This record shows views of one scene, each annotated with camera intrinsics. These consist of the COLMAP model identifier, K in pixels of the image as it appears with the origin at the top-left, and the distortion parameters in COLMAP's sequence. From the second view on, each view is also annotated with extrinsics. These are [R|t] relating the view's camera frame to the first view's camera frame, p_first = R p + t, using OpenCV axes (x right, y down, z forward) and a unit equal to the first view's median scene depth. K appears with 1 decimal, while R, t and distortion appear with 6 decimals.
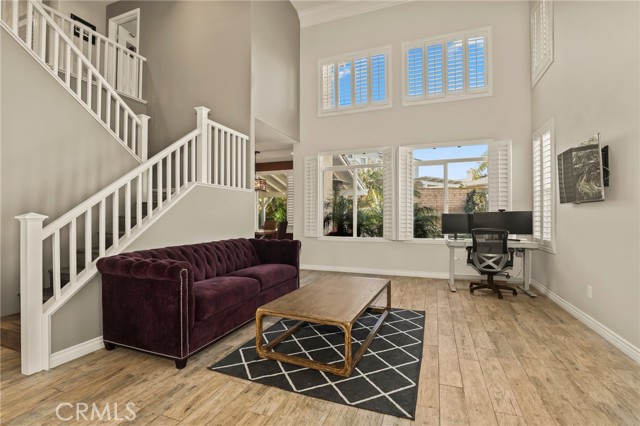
lens RADIAL K [[294.9, 0, 323.9], [0, 294.9, 212.6], [0, 0, 1]] dist [-0.038670, 0.009983]
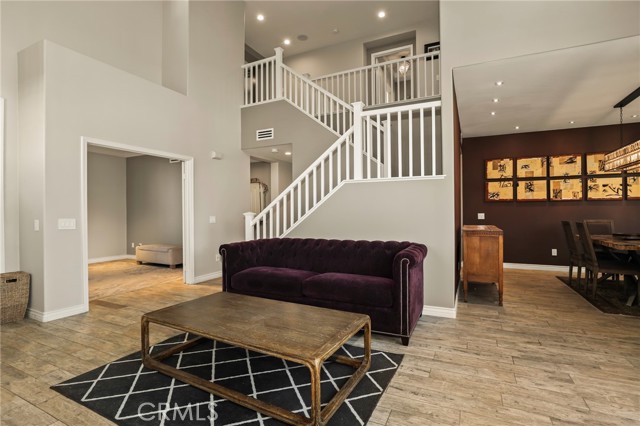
lens RADIAL K [[308.1, 0, 324.4], [0, 308.1, 214.0], [0, 0, 1]] dist [-0.024688, 0.002056]
pose [[-0.087446, 0.003866, -0.996162, 0.625881], [0.010570, 0.999940, 0.002953, 0.009876], [0.996113, -0.010271, -0.087481, 0.976857]]
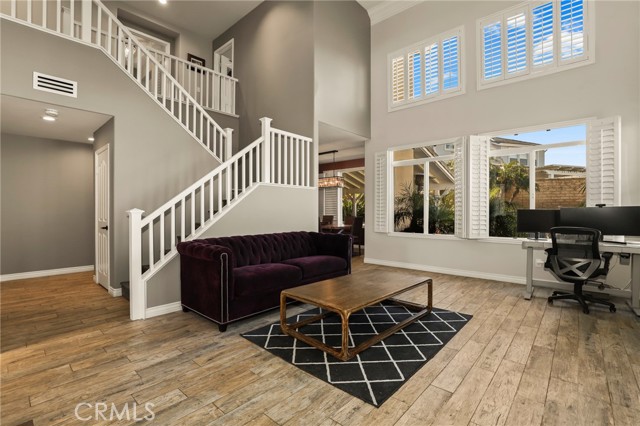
lens RADIAL K [[294.9, 0, 323.9], [0, 294.9, 212.6], [0, 0, 1]] dist [-0.038670, 0.009983]
pose [[0.934600, 0.003965, -0.355679, 0.218912], [0.001116, 0.999900, 0.014080, 0.000625], [0.355699, -0.013556, 0.934502, -0.014856]]
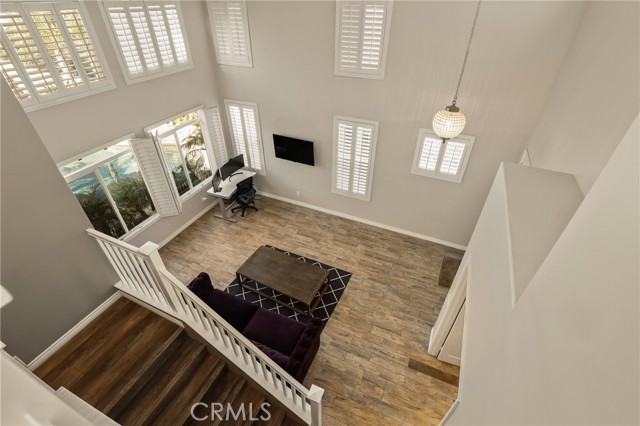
lens RADIAL K [[294.9, 0, 323.9], [0, 294.9, 212.6], [0, 0, 1]] dist [-0.038670, 0.009983]
pose [[0.063432, -0.594944, 0.801260, -0.928396], [-0.008868, 0.802509, 0.596574, -0.869532], [-0.997947, -0.044948, 0.045629, 0.533659]]
